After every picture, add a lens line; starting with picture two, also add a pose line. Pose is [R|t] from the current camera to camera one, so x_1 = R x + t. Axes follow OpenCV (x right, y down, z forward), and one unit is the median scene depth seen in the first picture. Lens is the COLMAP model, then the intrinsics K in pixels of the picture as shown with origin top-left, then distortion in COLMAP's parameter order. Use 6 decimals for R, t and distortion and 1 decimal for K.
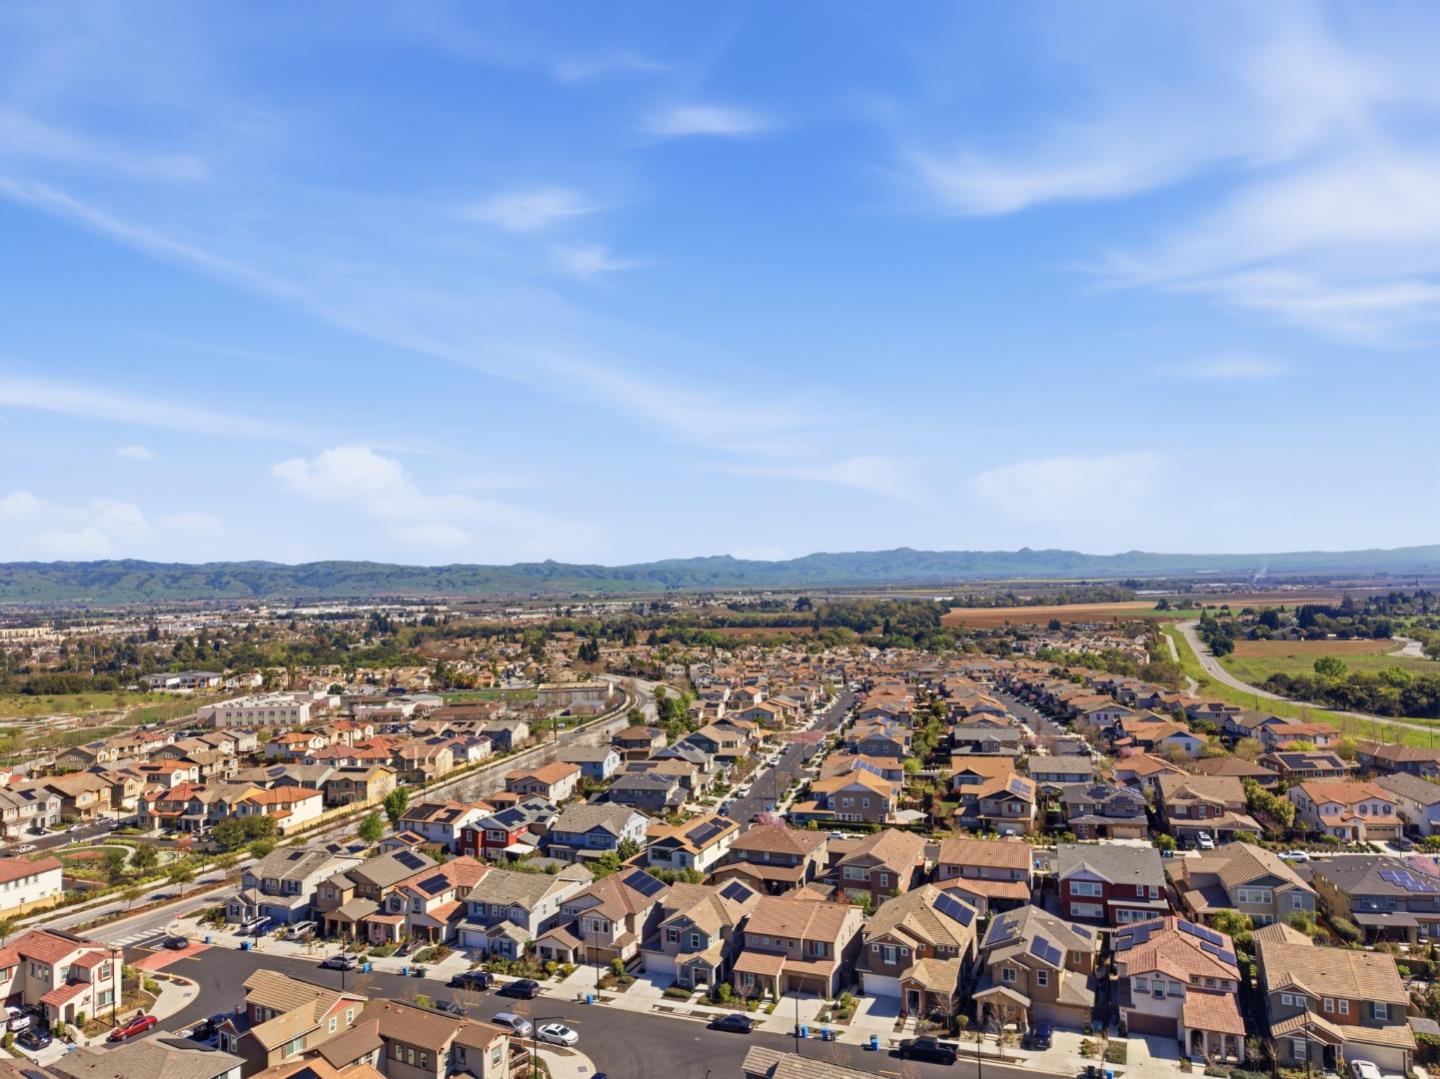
lens RADIAL K [[975.5, 0, 720.0], [0, 975.5, 539.5], [0, 0, 1]] dist [0.000478, 0.000914]
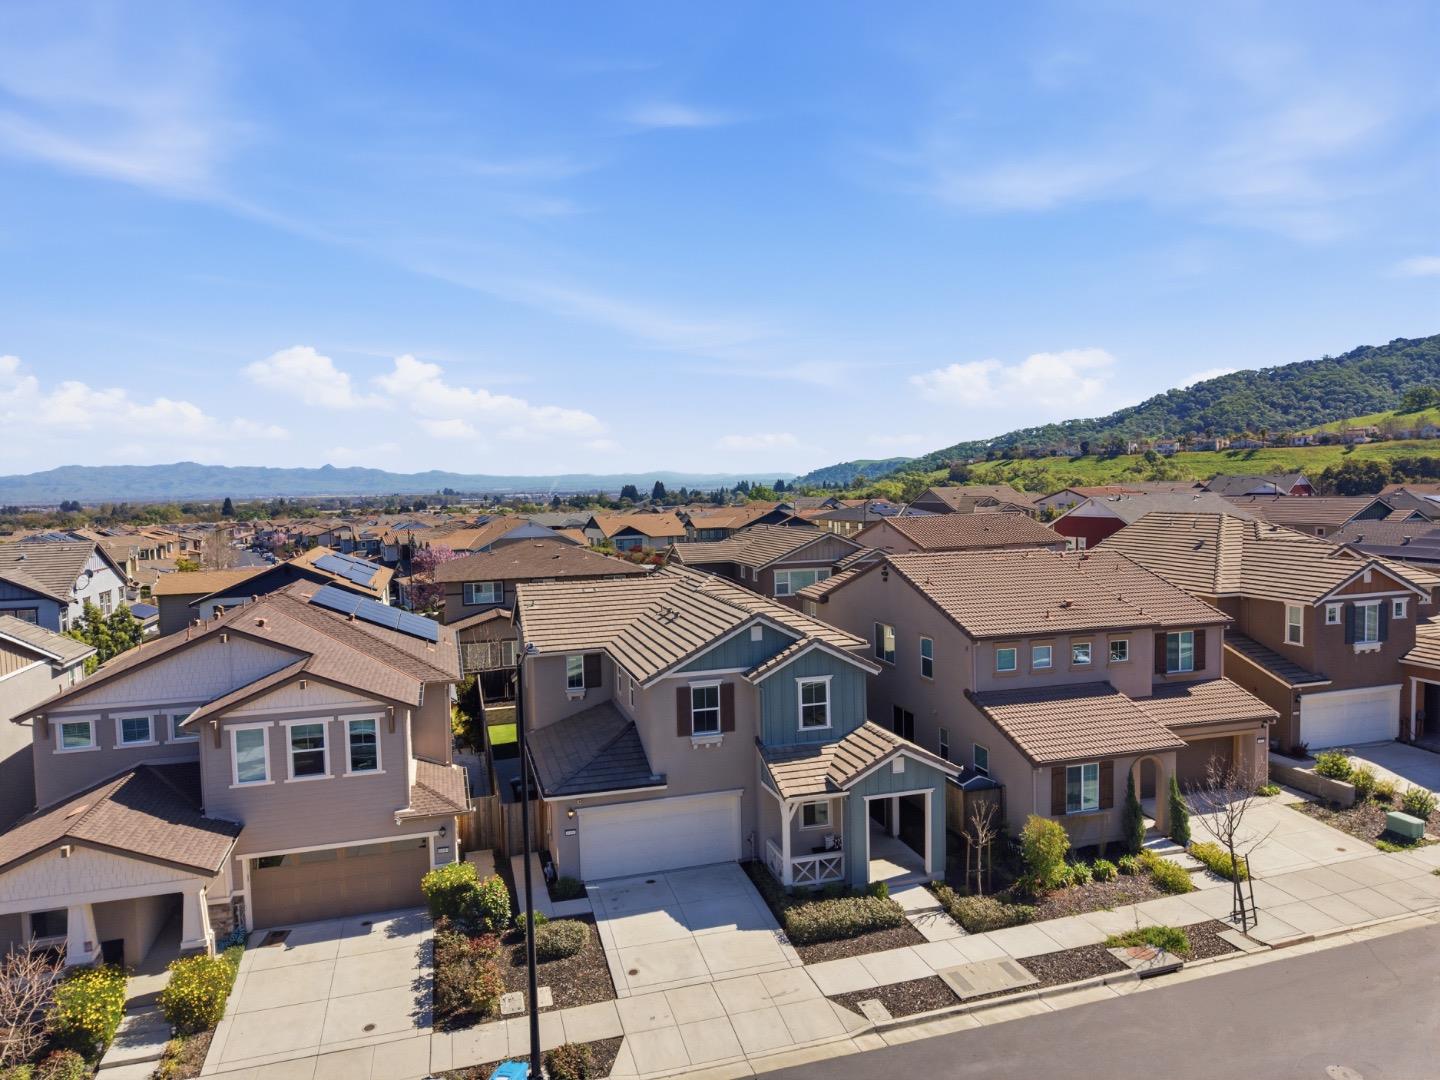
lens RADIAL K [[975.5, 0, 720.0], [0, 975.5, 540.0], [0, 0, 1]] dist [0.000478, 0.000914]
pose [[0.771840, -0.030094, 0.635105, -0.200211], [-0.021612, 0.997060, 0.073510, 0.351402], [-0.635450, -0.070464, 0.768920, 0.826333]]
